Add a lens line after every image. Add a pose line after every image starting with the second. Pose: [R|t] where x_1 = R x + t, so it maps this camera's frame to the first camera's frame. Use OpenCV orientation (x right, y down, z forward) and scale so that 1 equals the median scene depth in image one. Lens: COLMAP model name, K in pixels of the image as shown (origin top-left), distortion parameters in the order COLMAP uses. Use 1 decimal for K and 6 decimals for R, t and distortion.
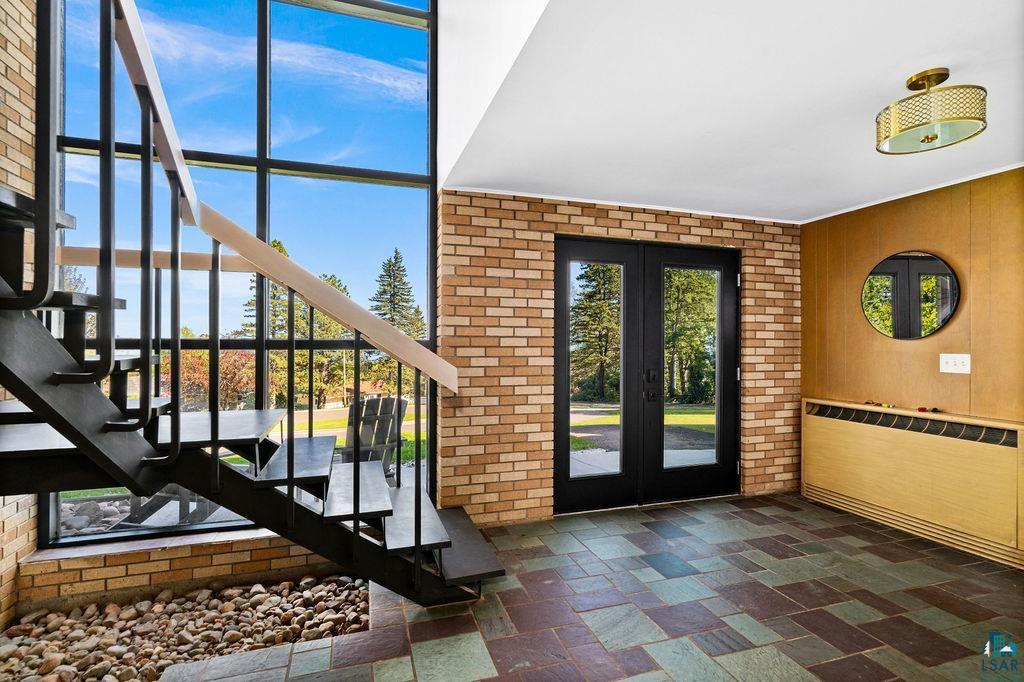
lens RADIAL K [[507.9, 0, 517.0], [0, 507.9, 342.1], [0, 0, 1]] dist [-0.002446, 0.001186]
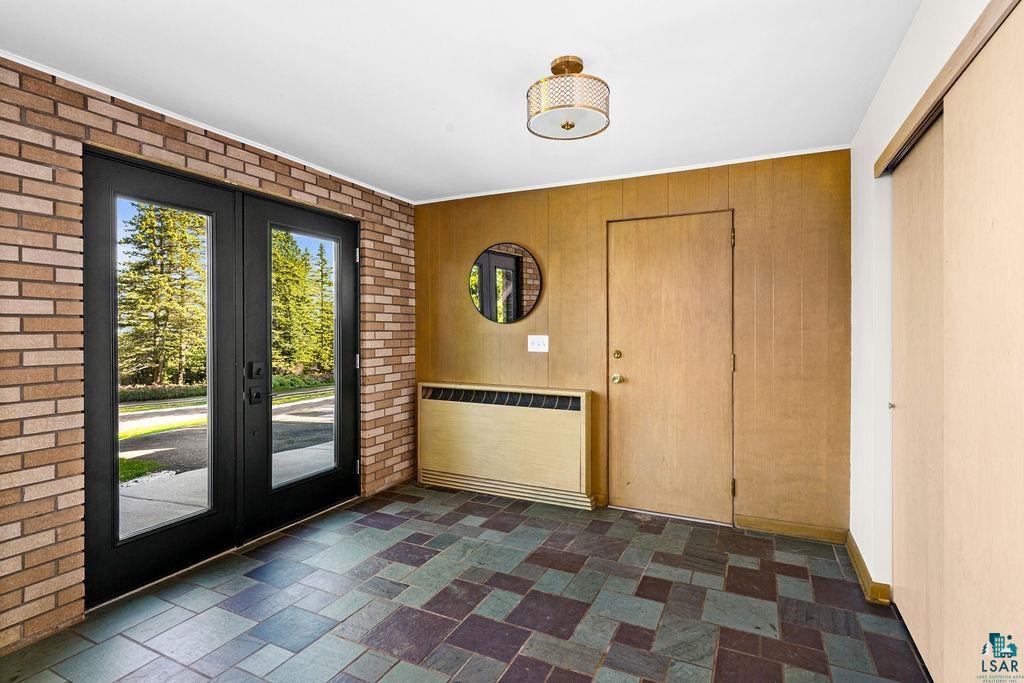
lens RADIAL K [[499.5, 0, 514.7], [0, 499.5, 332.5], [0, 0, 1]] dist [0.000465, 0.001268]
pose [[0.703598, -0.008921, 0.710542, 0.010178], [0.000083, 0.999922, 0.012471, 0.001883], [-0.710598, -0.008716, 0.703544, 0.201445]]
